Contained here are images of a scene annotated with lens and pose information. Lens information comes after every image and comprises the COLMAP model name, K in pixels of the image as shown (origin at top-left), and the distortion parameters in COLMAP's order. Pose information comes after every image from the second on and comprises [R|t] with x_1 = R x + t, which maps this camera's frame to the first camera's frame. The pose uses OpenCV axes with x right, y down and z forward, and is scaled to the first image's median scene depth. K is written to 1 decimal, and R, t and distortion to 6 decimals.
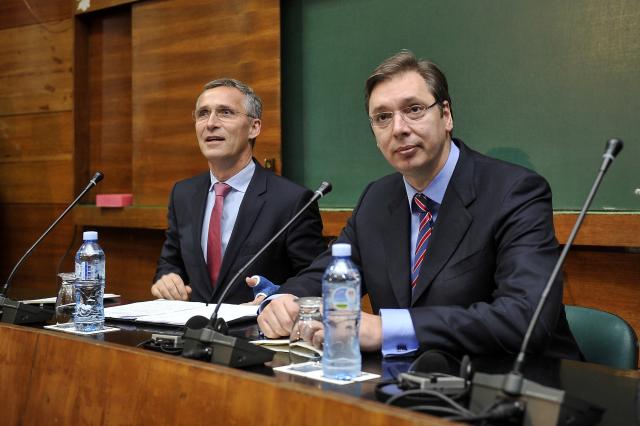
lens RADIAL K [[678.6, 0, 320.0], [0, 678.6, 213.0], [0, 0, 1]] dist [0.004118, 0.003226]
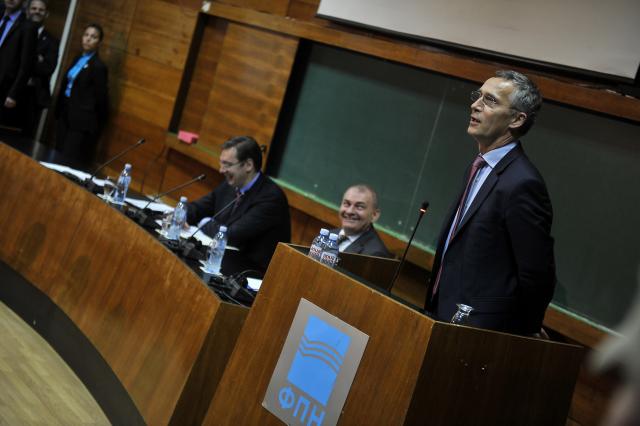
lens RADIAL K [[1297.6, 0, 320.0], [0, 1297.6, 213.0], [0, 0, 1]] dist [0.005315, -0.005319]
pose [[0.894931, 0.309573, -0.321344, 0.931426], [-0.286255, 0.950768, 0.118734, -0.283807], [0.342281, -0.014272, 0.939489, -1.601829]]
